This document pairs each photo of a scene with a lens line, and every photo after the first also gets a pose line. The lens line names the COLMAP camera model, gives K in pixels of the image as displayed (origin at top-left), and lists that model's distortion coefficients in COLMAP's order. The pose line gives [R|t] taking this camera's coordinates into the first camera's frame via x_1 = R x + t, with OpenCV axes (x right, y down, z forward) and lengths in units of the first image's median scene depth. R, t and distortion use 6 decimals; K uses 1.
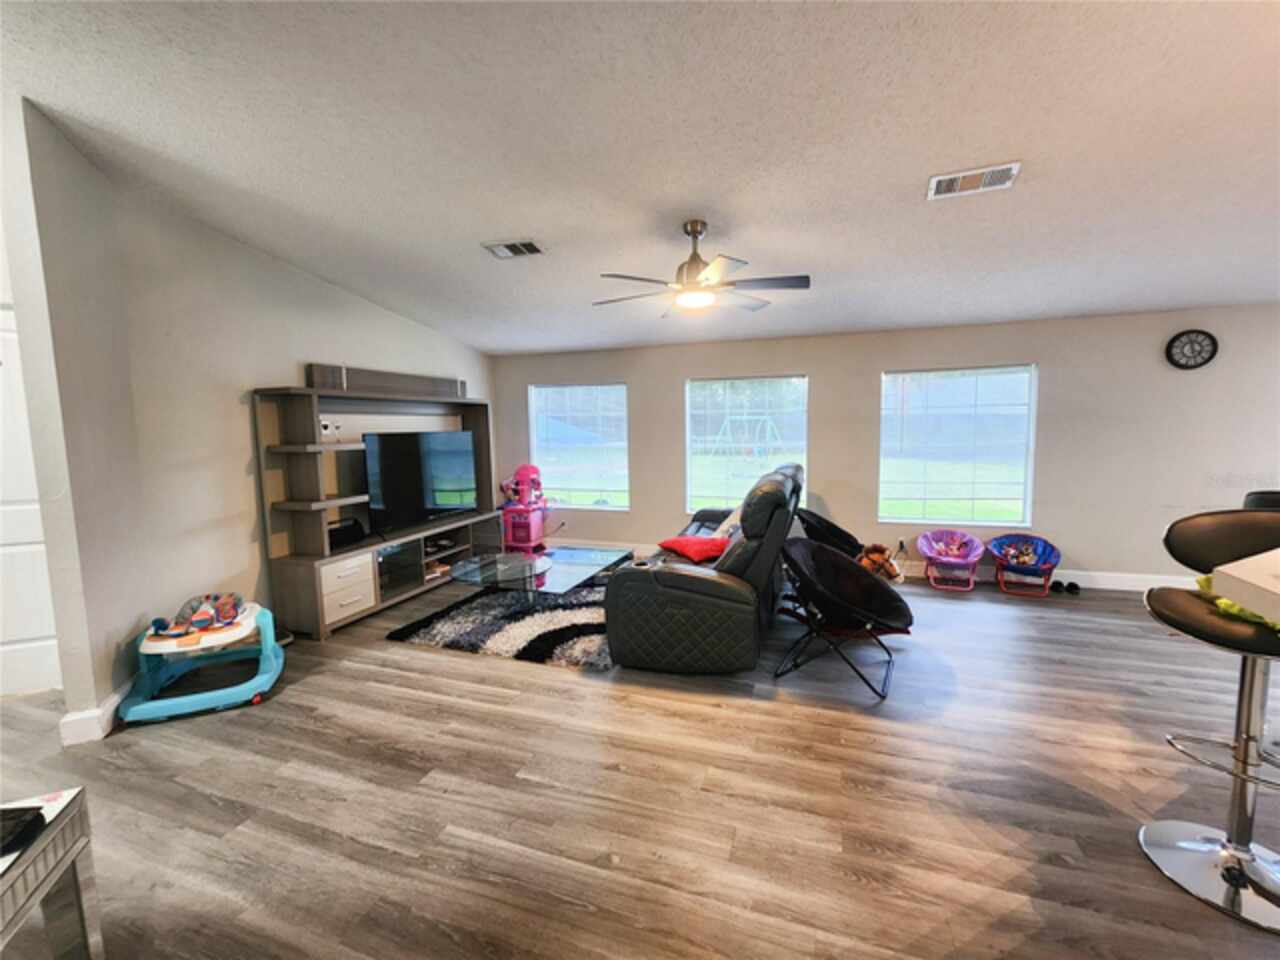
lens RADIAL K [[526.4, 0, 642.8], [0, 526.4, 479.6], [0, 0, 1]] dist [0.000599, 0.001148]
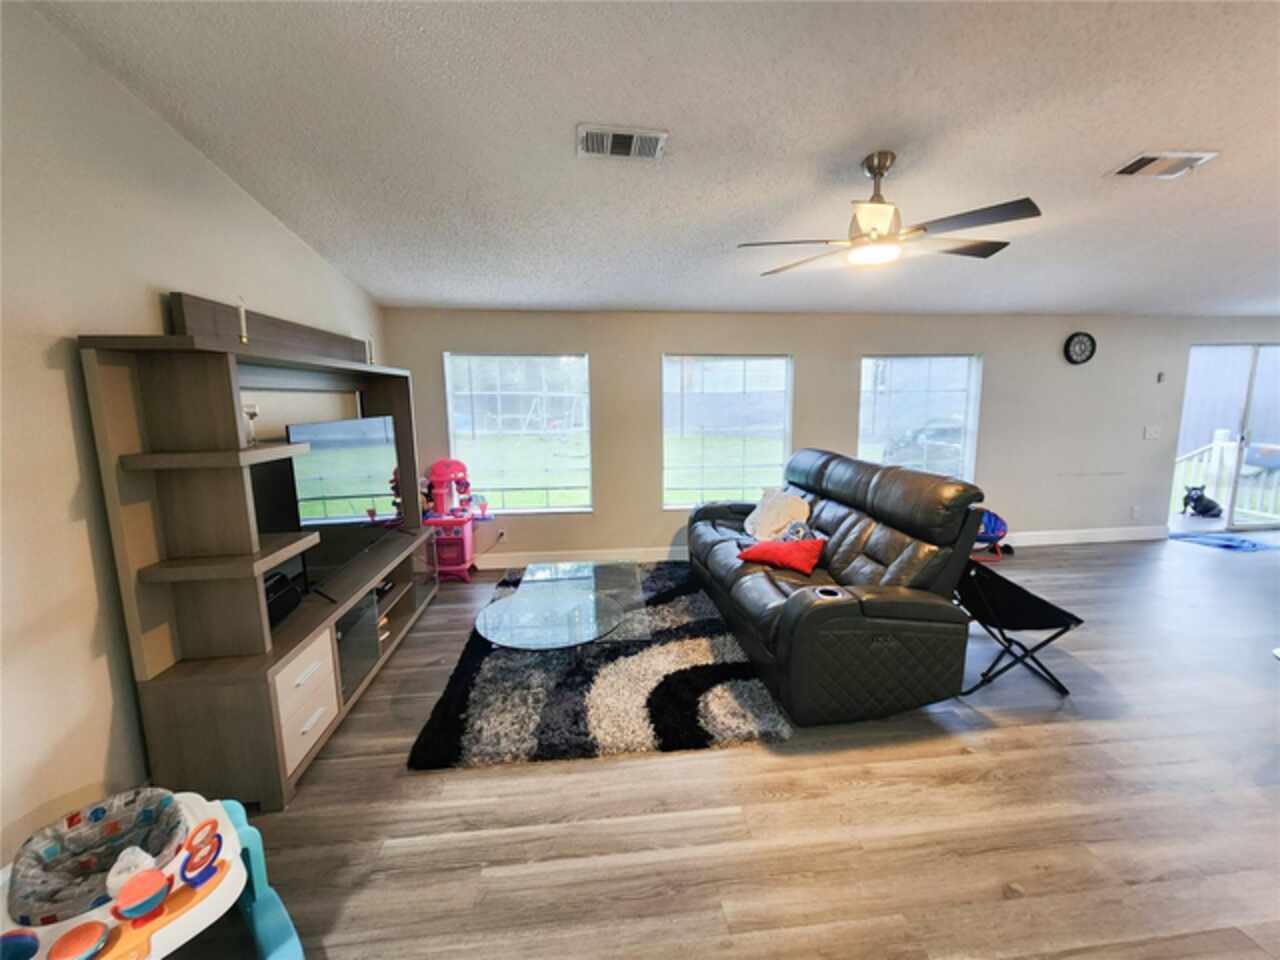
lens RADIAL K [[526.4, 0, 644.7], [0, 526.4, 479.2], [0, 0, 1]] dist [0.000599, 0.001148]
pose [[0.901550, -0.057122, 0.428888, -0.441267], [0.038143, 0.997880, 0.052725, -0.045028], [-0.430990, -0.031176, 0.901818, 0.322502]]
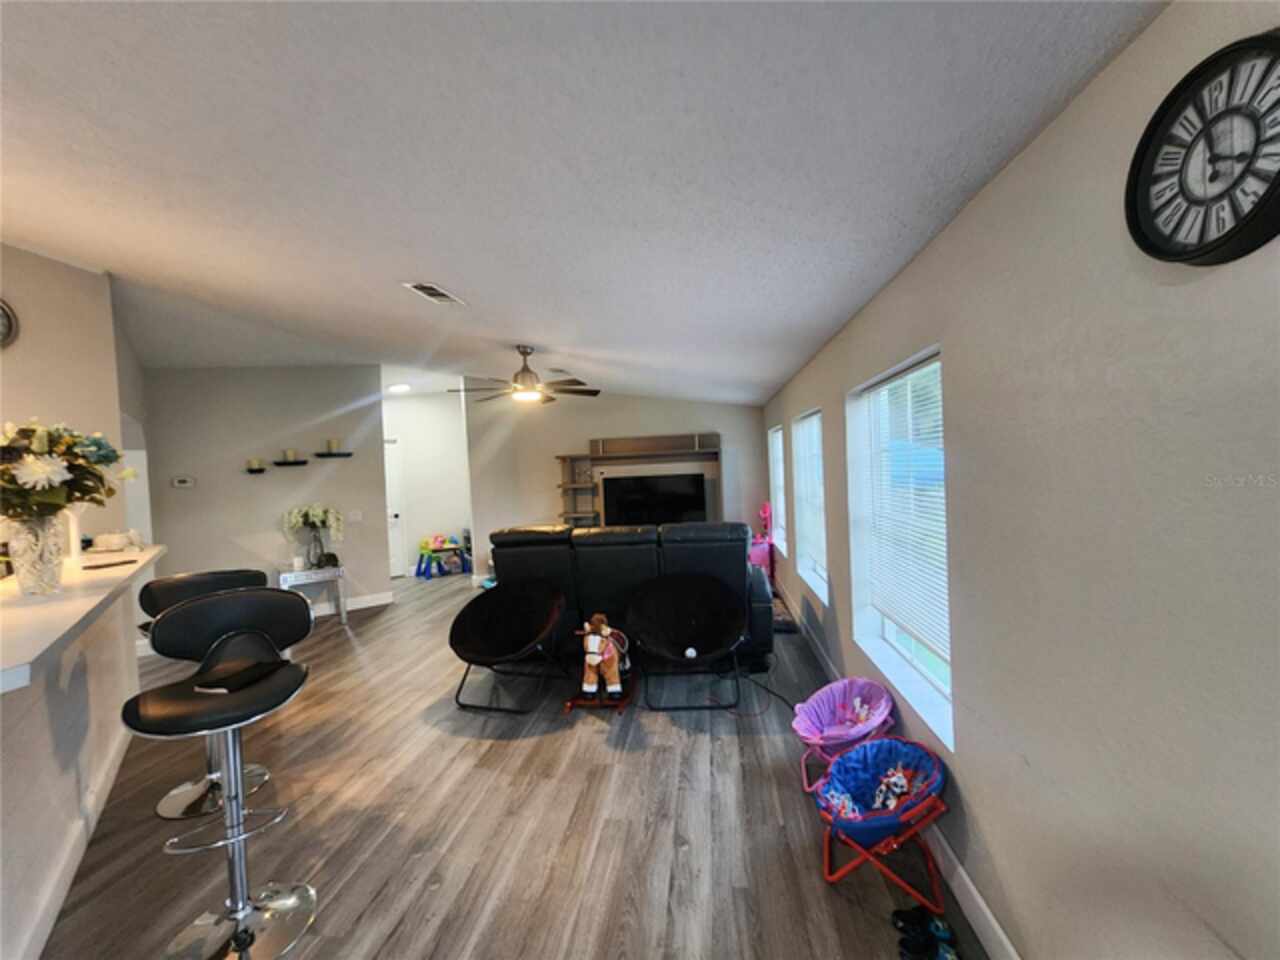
lens RADIAL K [[526.4, 0, 647.1], [0, 526.4, 480.3], [0, 0, 1]] dist [0.000599, 0.001148]
pose [[0.219671, 0.031006, -0.975081, 1.218889], [-0.067804, 0.997563, 0.016446, -0.118887], [0.973215, 0.062501, 0.221238, 0.776294]]
